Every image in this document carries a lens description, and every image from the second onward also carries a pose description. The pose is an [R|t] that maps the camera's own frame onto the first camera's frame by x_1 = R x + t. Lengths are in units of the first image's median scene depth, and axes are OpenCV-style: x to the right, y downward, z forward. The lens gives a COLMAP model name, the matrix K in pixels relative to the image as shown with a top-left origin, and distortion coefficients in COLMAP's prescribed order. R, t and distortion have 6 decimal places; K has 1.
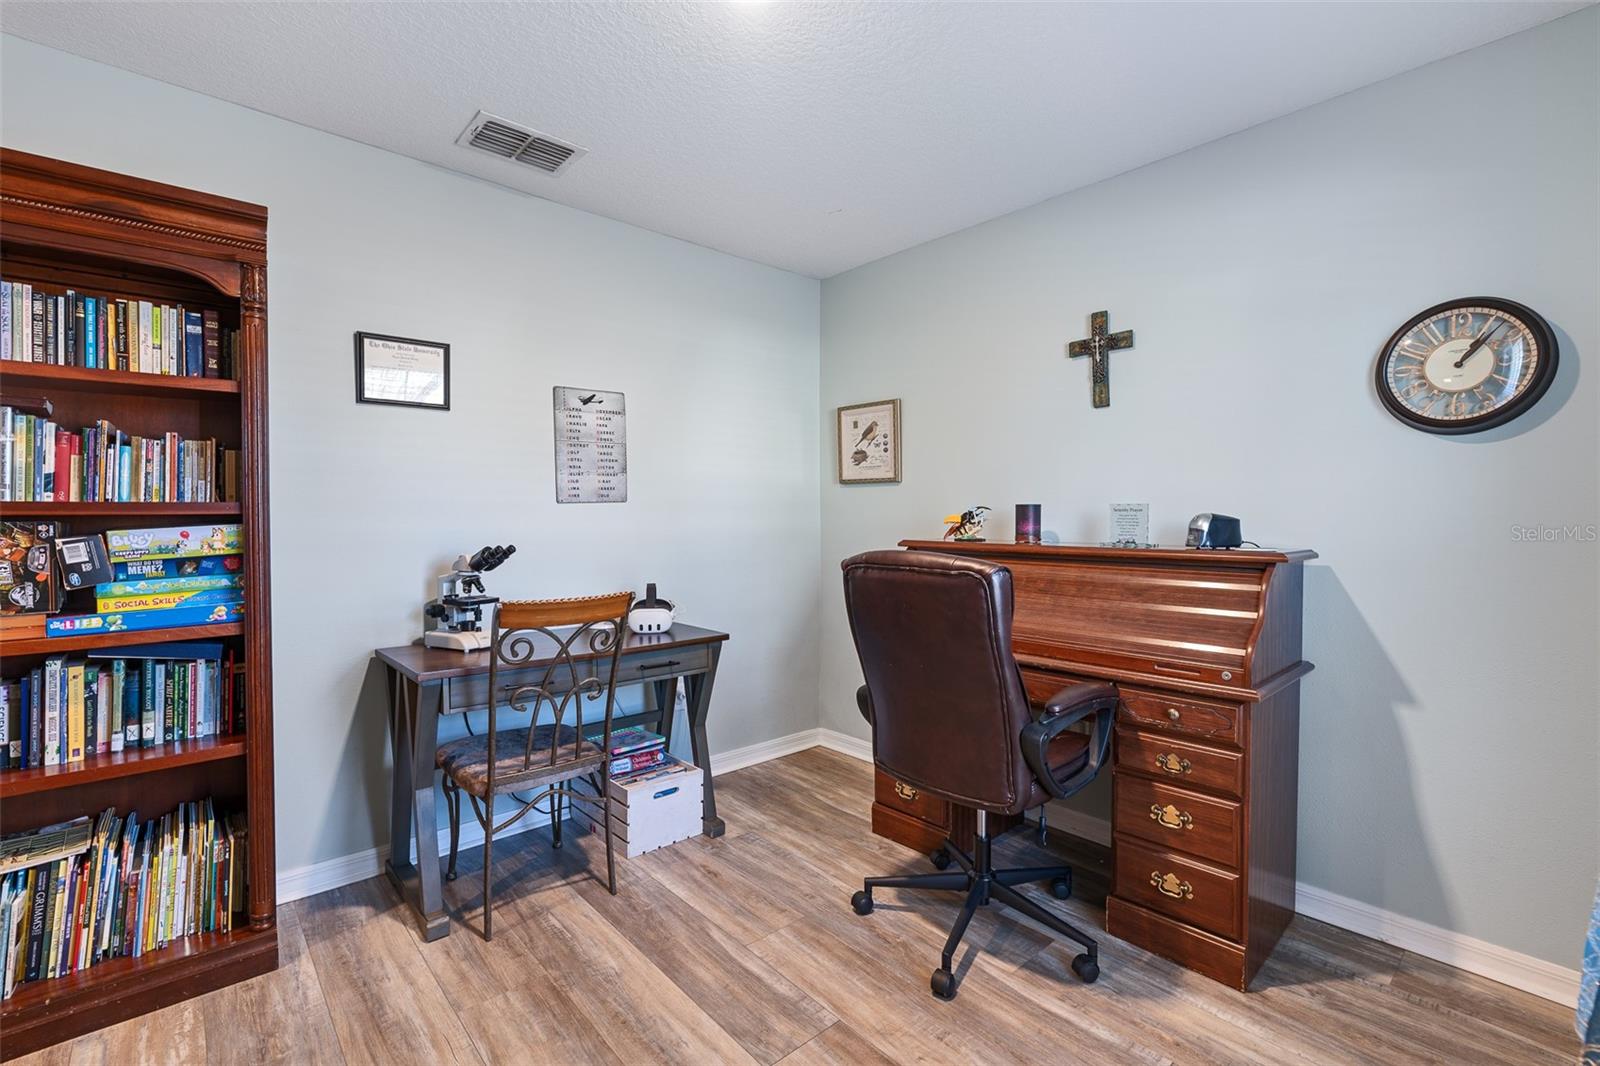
lens RADIAL K [[723.2, 0, 798.4], [0, 723.2, 526.7], [0, 0, 1]] dist [-0.009621, 0.002625]
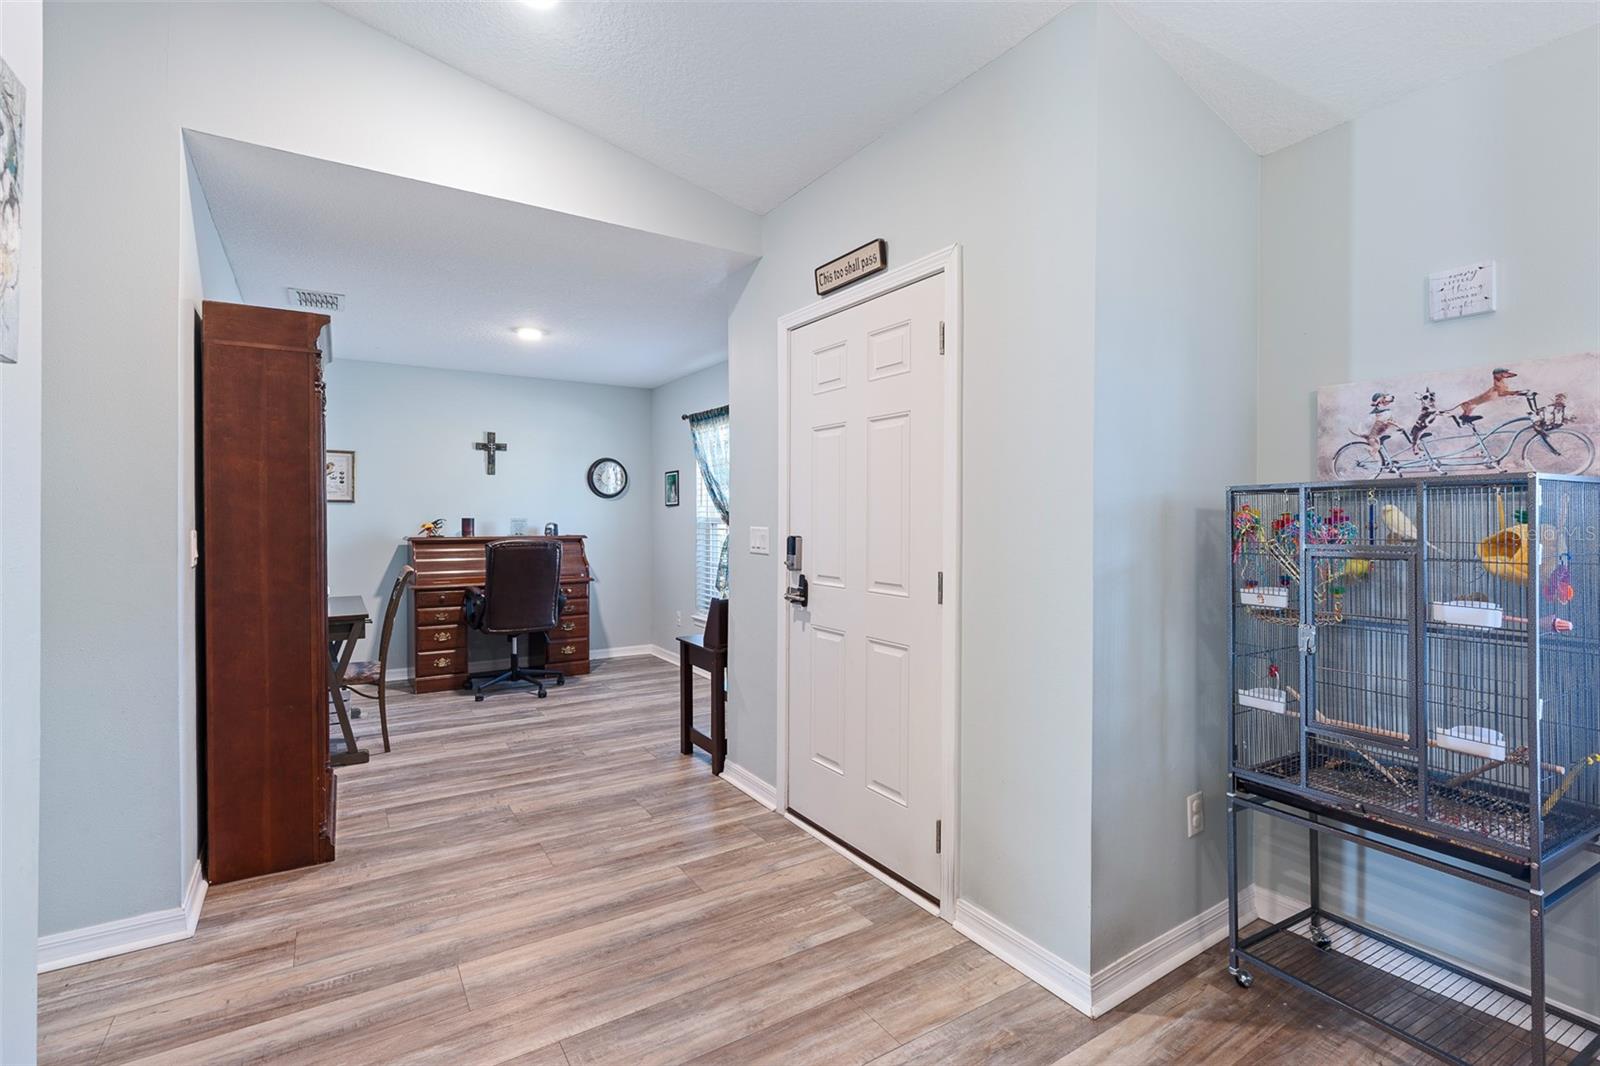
lens RADIAL K [[723.2, 0, 788.3], [0, 723.2, 514.2], [0, 0, 1]] dist [-0.009621, 0.002625]
pose [[0.170686, 0.001673, 0.985324, -1.651453], [0.013479, 0.999901, -0.004032, -0.022730], [-0.985233, 0.013969, 0.170647, -0.287947]]
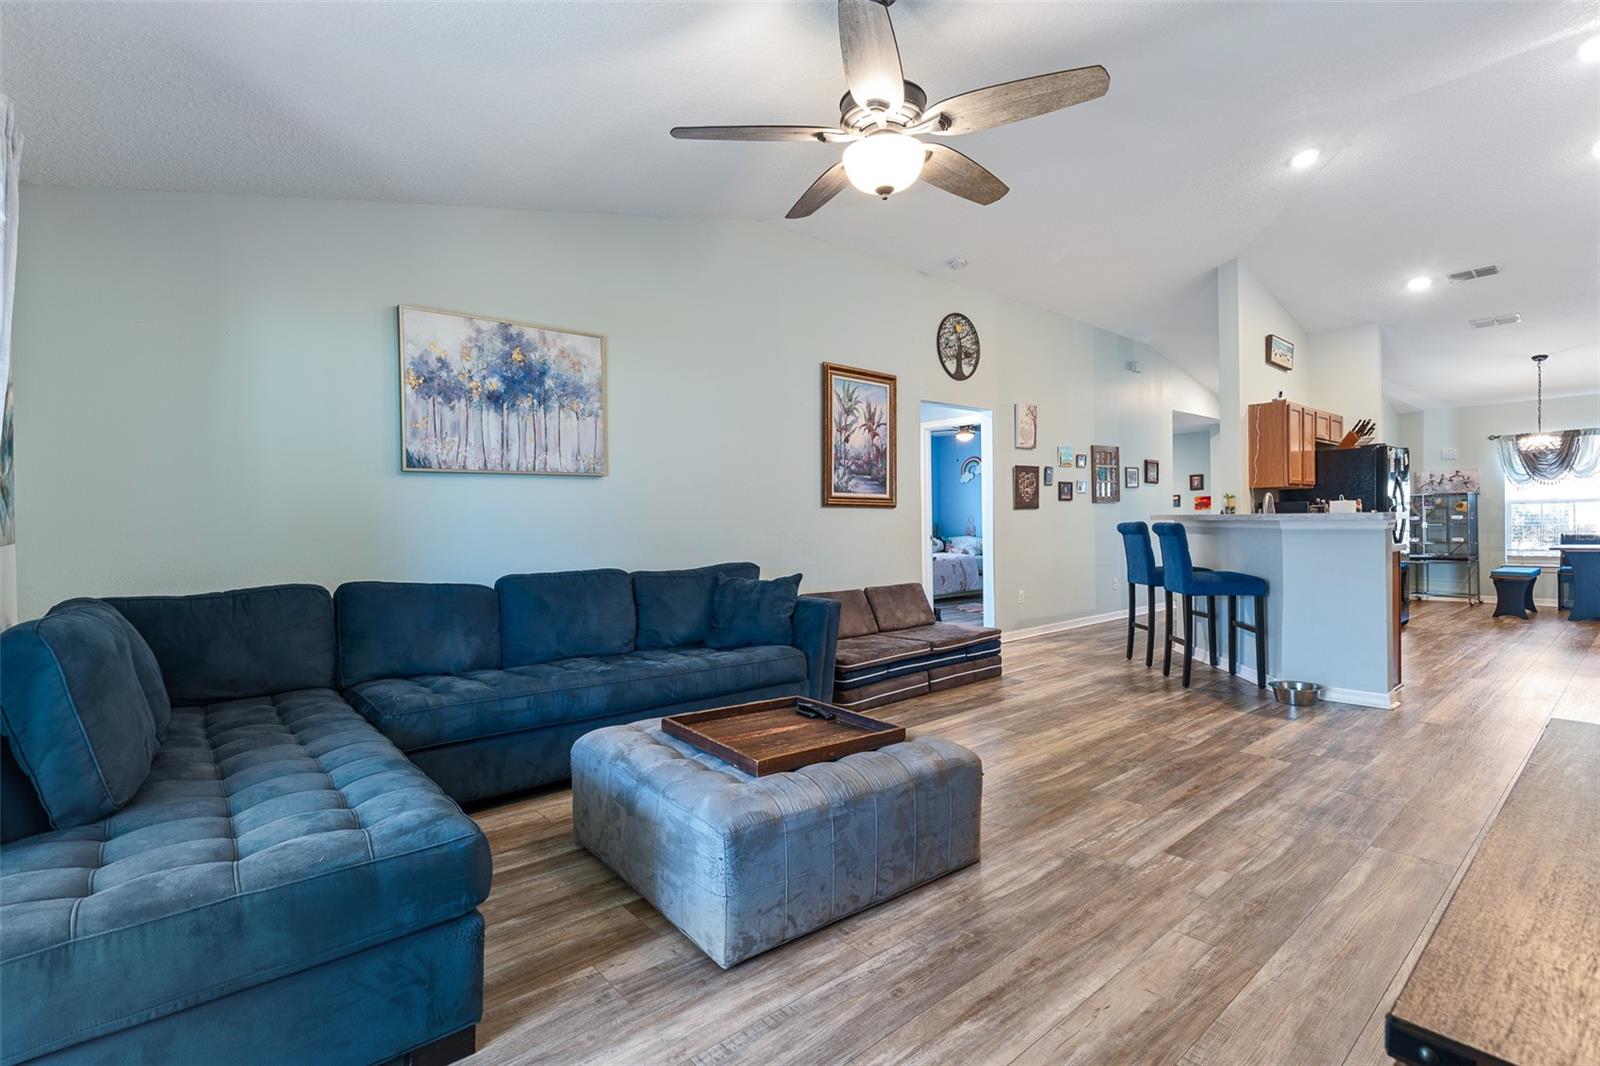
lens RADIAL K [[723.2, 0, 797.1], [0, 723.2, 527.2], [0, 0, 1]] dist [-0.009621, 0.002625]
pose [[0.029691, -0.012130, 0.999486, -4.388460], [0.030841, 0.999461, 0.011214, -0.022950], [-0.999083, 0.030492, 0.030049, 2.206595]]
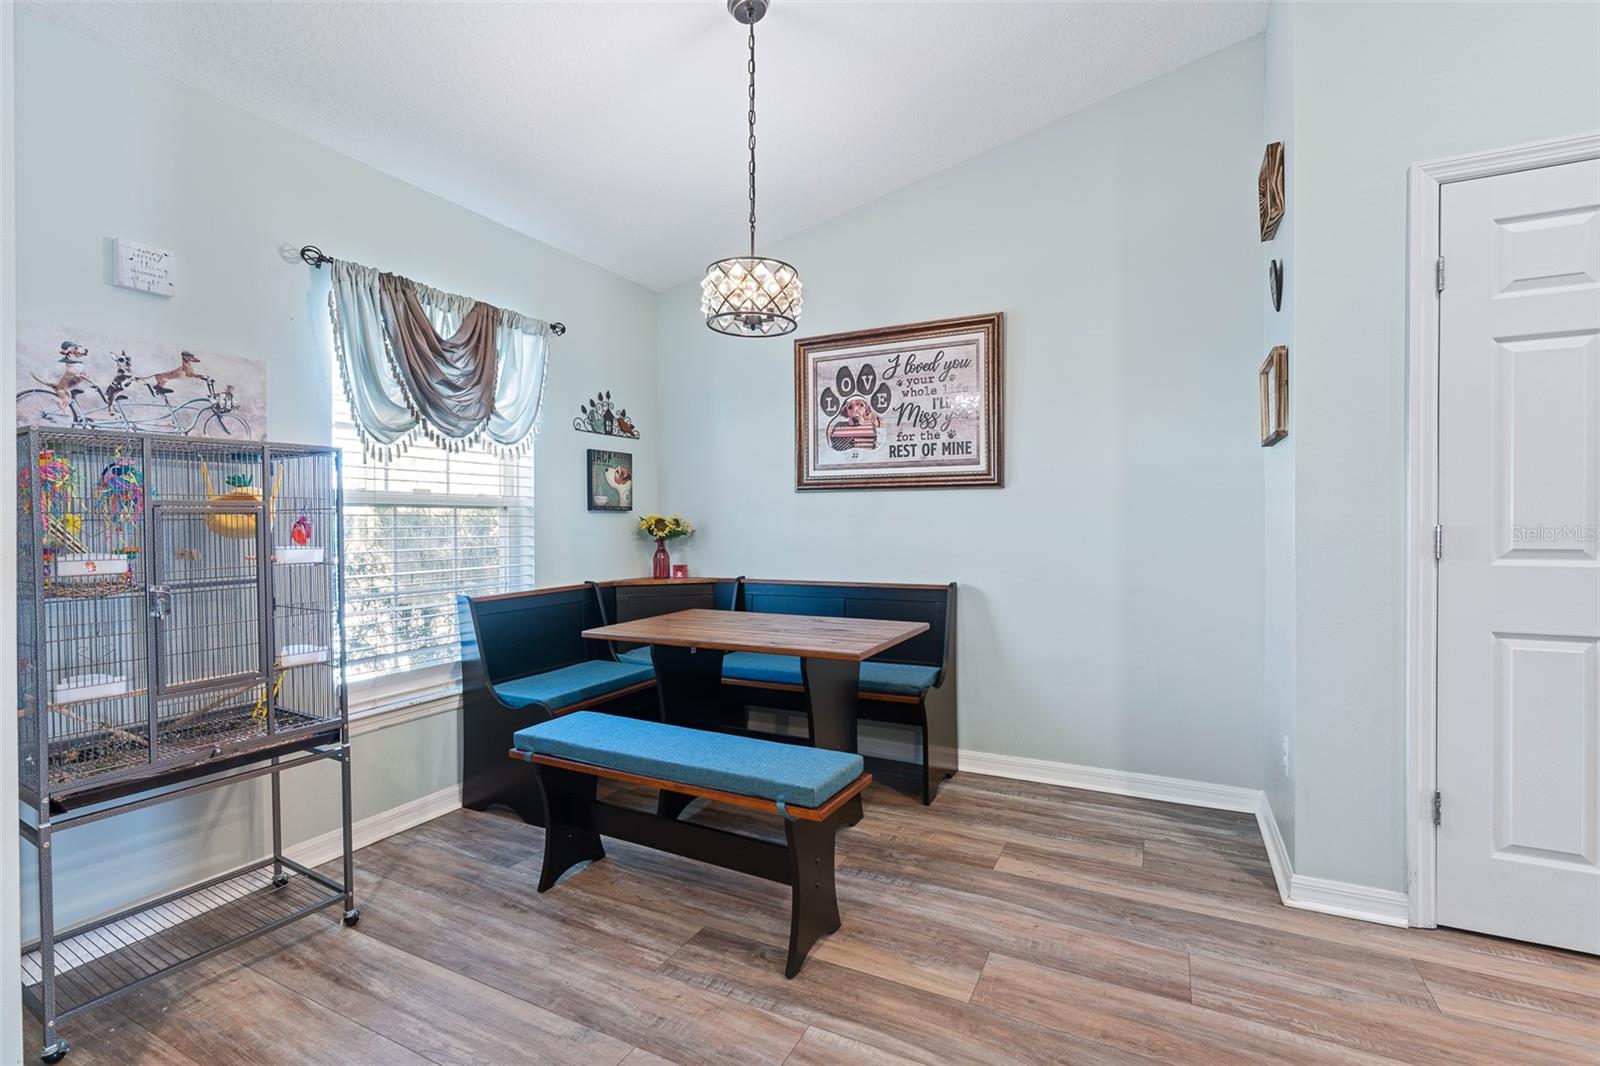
lens RADIAL K [[723.2, 0, 802.6], [0, 723.2, 527.9], [0, 0, 1]] dist [-0.009621, 0.002625]
pose [[-0.931311, 0.002797, -0.364214, -1.196060], [-0.005040, 0.999776, 0.020567, 0.017411], [0.364190, 0.020989, -0.931088, 0.138553]]
